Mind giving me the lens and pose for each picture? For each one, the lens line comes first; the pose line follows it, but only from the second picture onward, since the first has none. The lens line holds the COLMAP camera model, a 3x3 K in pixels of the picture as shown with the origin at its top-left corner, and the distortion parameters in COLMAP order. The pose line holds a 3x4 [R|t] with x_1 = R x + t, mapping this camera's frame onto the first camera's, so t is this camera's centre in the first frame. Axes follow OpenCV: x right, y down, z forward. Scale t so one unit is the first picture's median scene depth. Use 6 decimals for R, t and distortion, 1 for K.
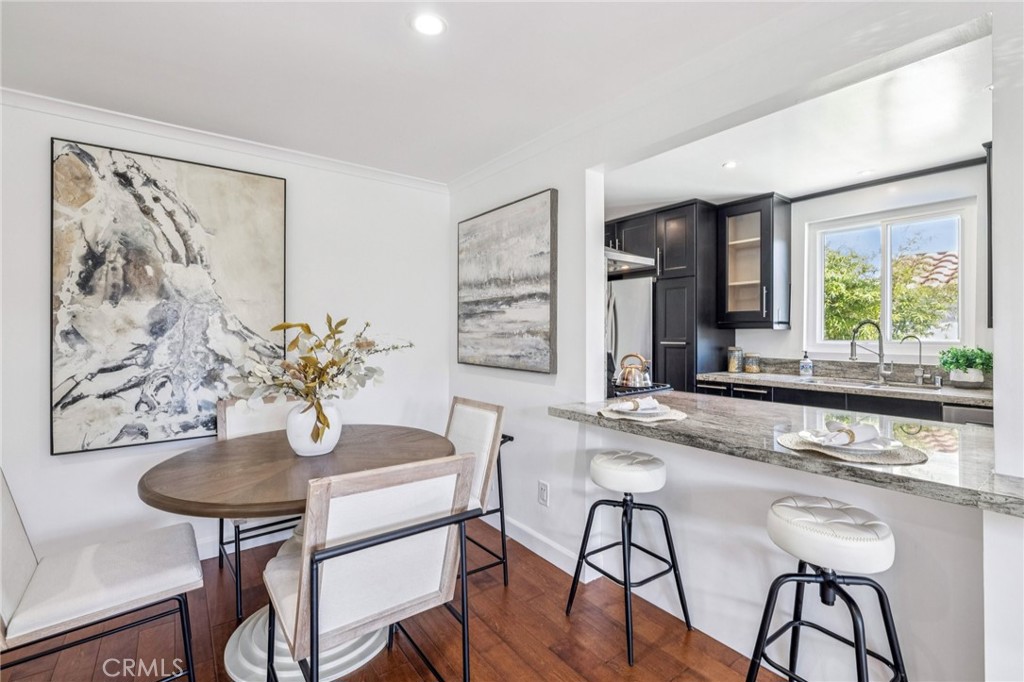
lens RADIAL K [[453.9, 0, 516.6], [0, 453.9, 335.1], [0, 0, 1]] dist [-0.001641, 0.000562]
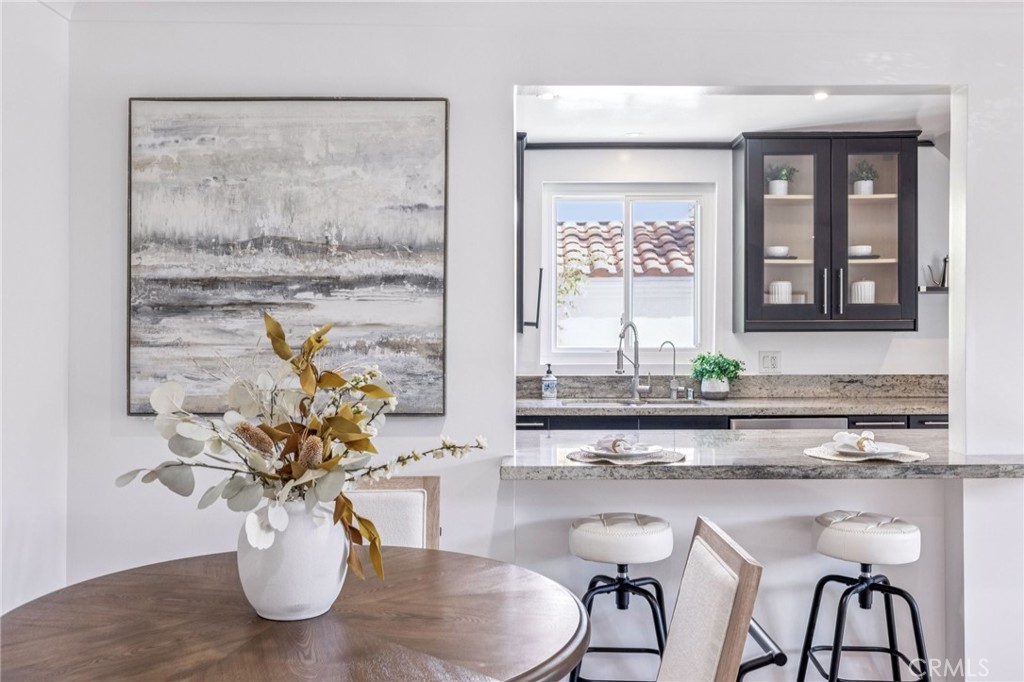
lens RADIAL K [[986.4, 0, 512.2], [0, 986.4, 339.0], [0, 0, 1]] dist [0.013523, 0.012289]
pose [[0.605806, -0.011142, 0.795534, -0.857514], [0.008166, 0.999936, 0.007786, -0.021938], [-0.795570, 0.001779, 0.605859, 0.154707]]
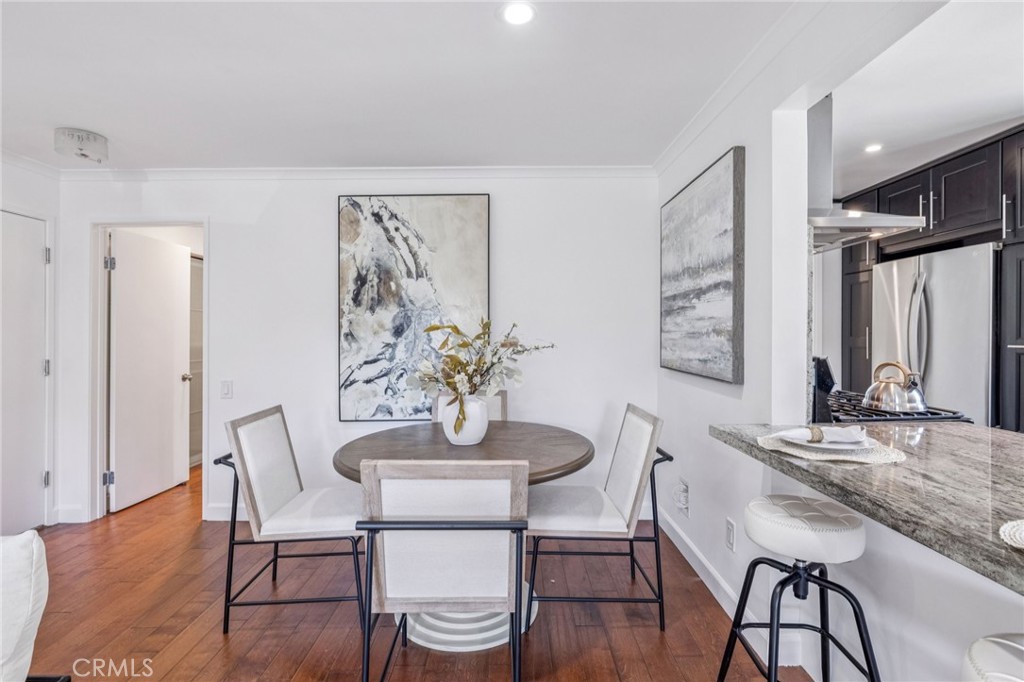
lens RADIAL K [[481.9, 0, 517.8], [0, 481.9, 340.4], [0, 0, 1]] dist [-0.003562, -0.000058]
pose [[0.803132, 0.002406, -0.595796, 0.263000], [0.003481, 0.999956, 0.008730, 0.001292], [0.595791, -0.009085, 0.803088, 0.107519]]
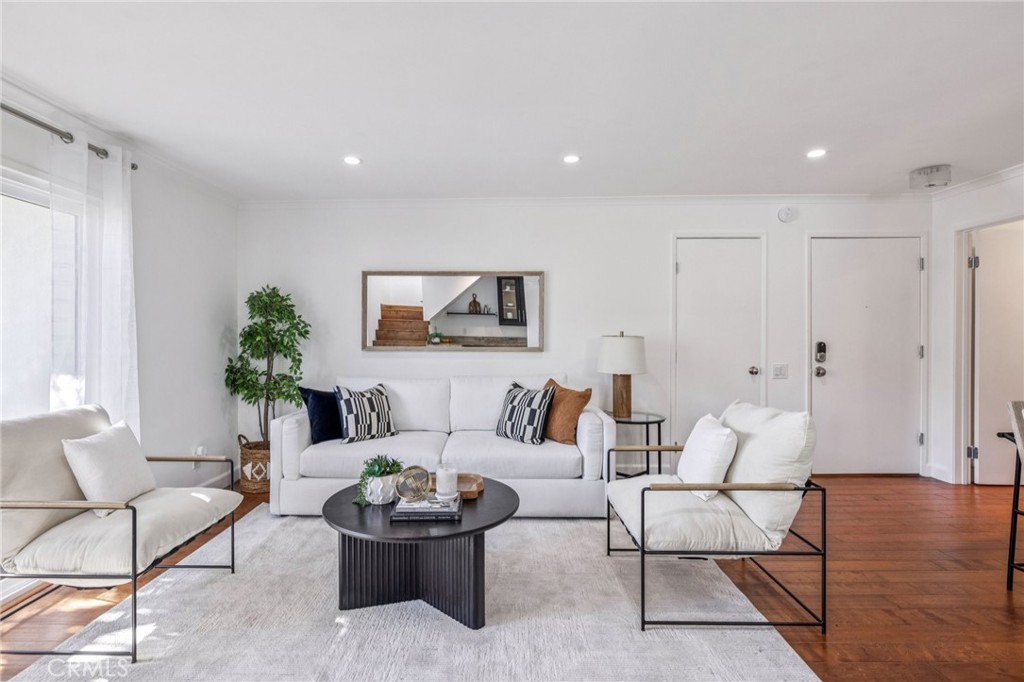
lens RADIAL K [[505.0, 0, 486.0], [0, 505.0, 329.5], [0, 0, 1]] dist [-0.000014, 0.000027]
pose [[-0.615338, -0.004165, -0.788252, 0.746977], [0.004164, 0.999955, -0.008534, 0.012613], [0.788252, -0.008534, -0.615293, 0.272339]]
